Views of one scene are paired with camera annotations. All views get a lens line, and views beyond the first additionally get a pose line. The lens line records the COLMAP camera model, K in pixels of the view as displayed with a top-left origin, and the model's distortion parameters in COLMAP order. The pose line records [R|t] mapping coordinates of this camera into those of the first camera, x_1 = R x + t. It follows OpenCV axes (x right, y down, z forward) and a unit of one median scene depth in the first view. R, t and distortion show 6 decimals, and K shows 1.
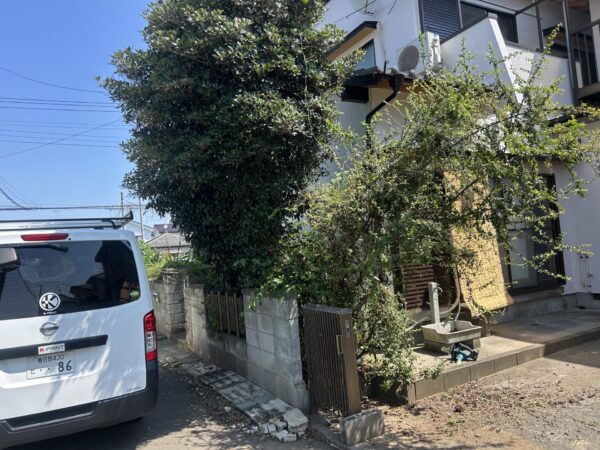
lens RADIAL K [[447.2, 0, 300.4], [0, 447.2, 223.2], [0, 0, 1]] dist [0.052733, -0.066361]
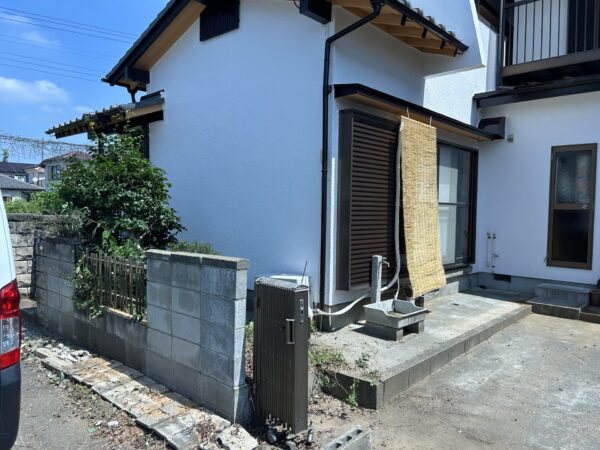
lens RADIAL K [[447.2, 0, 300.5], [0, 447.2, 228.0], [0, 0, 1]] dist [0.052733, -0.066361]
pose [[0.946583, 0.077863, 0.312919, -0.115984], [-0.106479, 0.991452, 0.075402, 0.032054], [-0.304373, -0.104694, 0.946782, 0.245612]]
